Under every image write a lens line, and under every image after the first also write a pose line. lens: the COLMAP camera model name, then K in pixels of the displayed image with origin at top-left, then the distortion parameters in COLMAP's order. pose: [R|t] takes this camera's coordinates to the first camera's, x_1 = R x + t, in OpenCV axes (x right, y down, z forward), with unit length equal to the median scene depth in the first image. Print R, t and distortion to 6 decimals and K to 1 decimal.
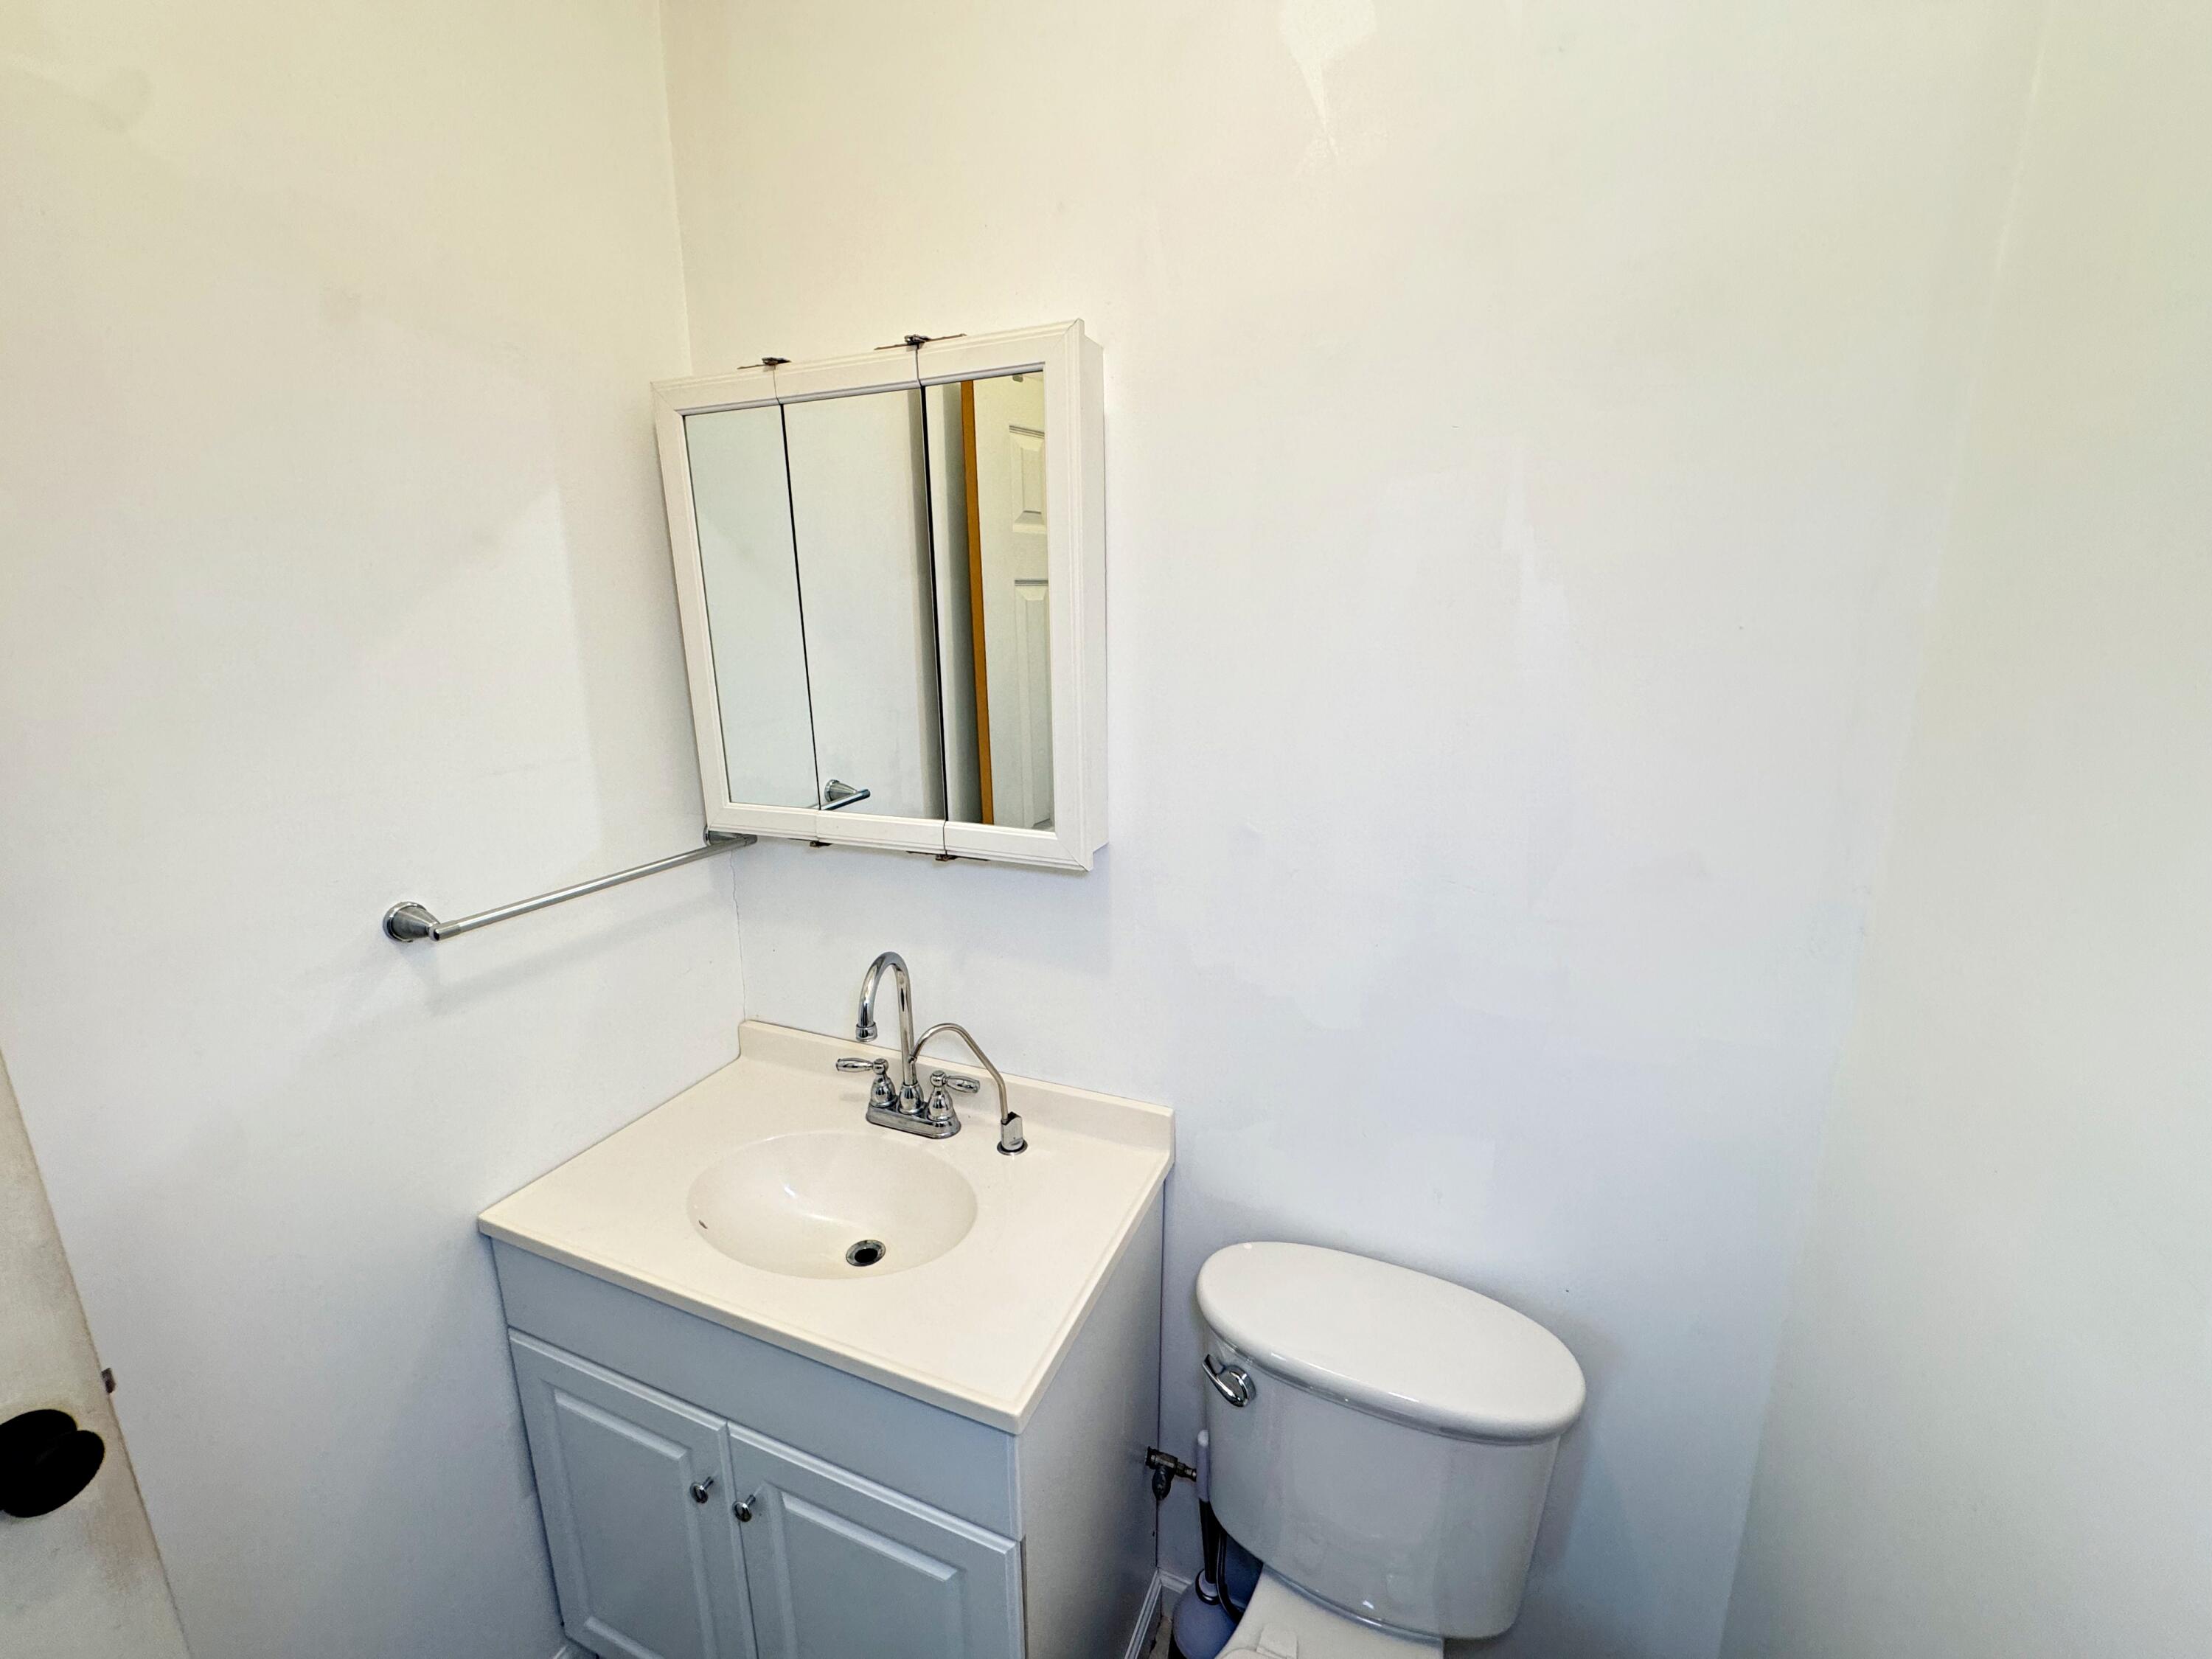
lens RADIAL K [[887.3, 0, 1103.2], [0, 887.3, 827.9], [0, 0, 1]] dist [-0.002889, 0.000360]
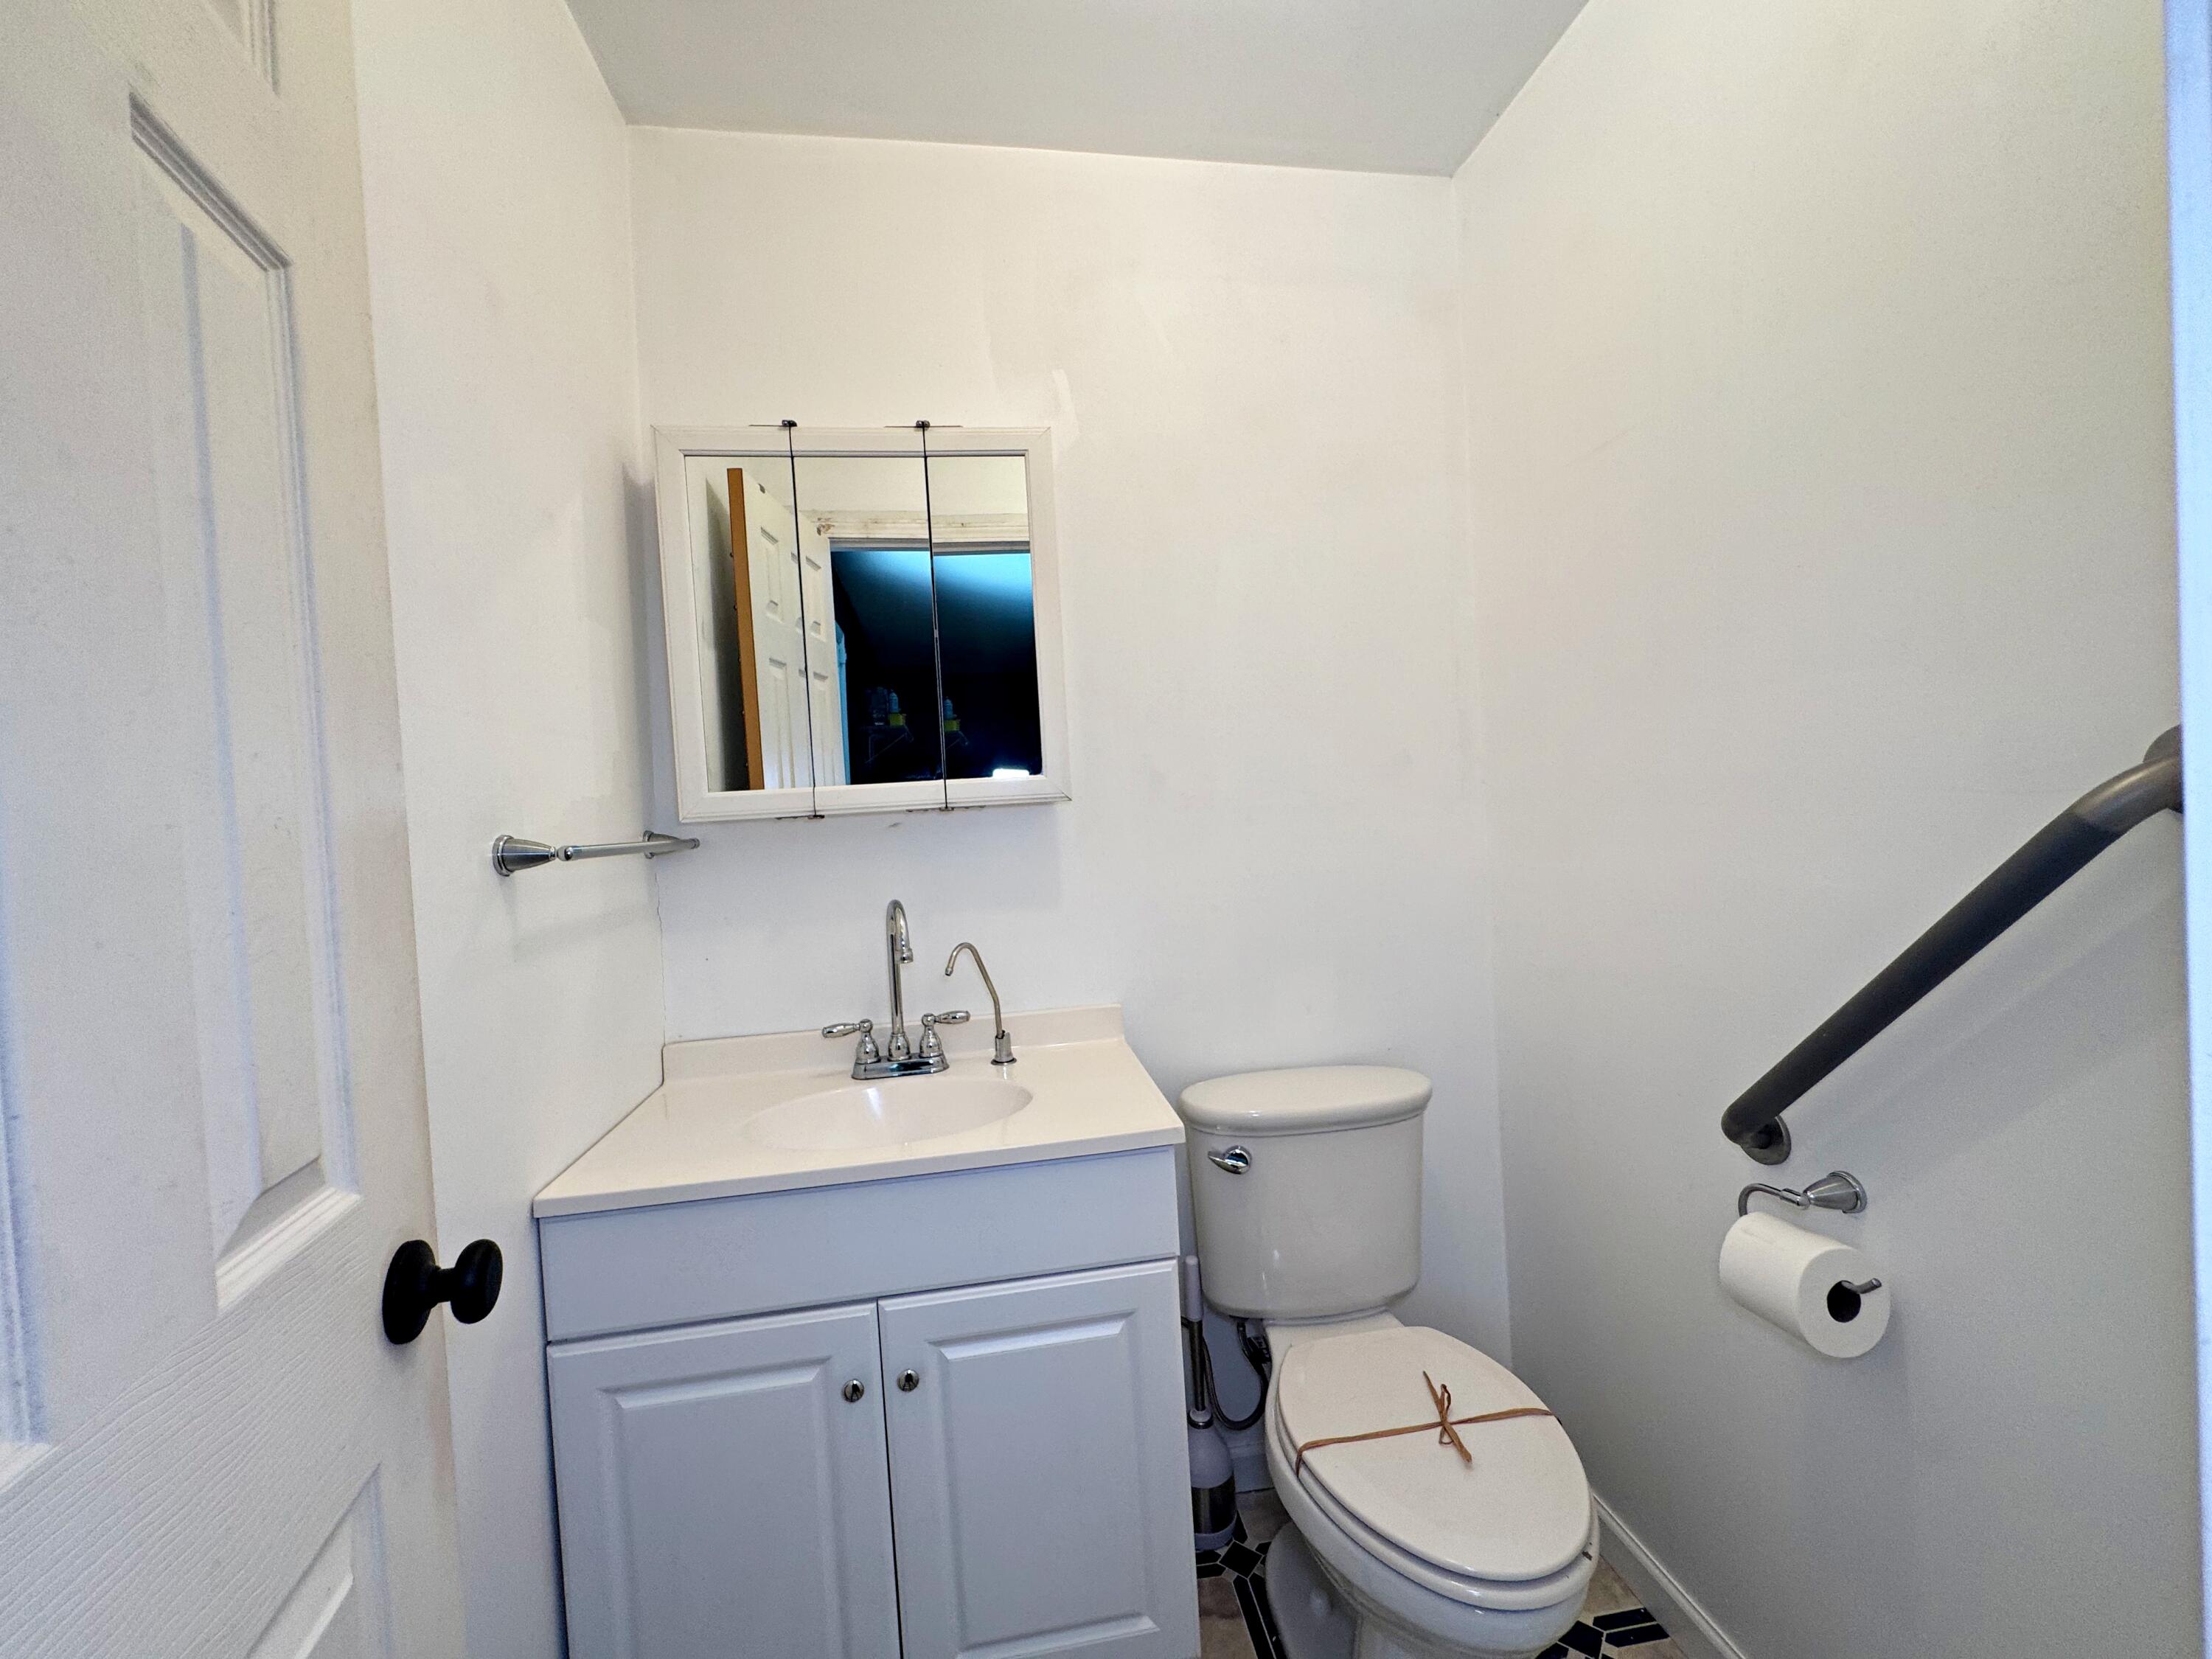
lens RADIAL K [[887.3, 0, 1103.2], [0, 887.3, 827.9], [0, 0, 1]] dist [-0.002889, 0.000360]
pose [[0.856880, -0.051674, 0.512919, -0.628765], [0.165709, 0.969769, -0.179133, 0.317113], [-0.488156, 0.238491, 0.839539, -0.137664]]
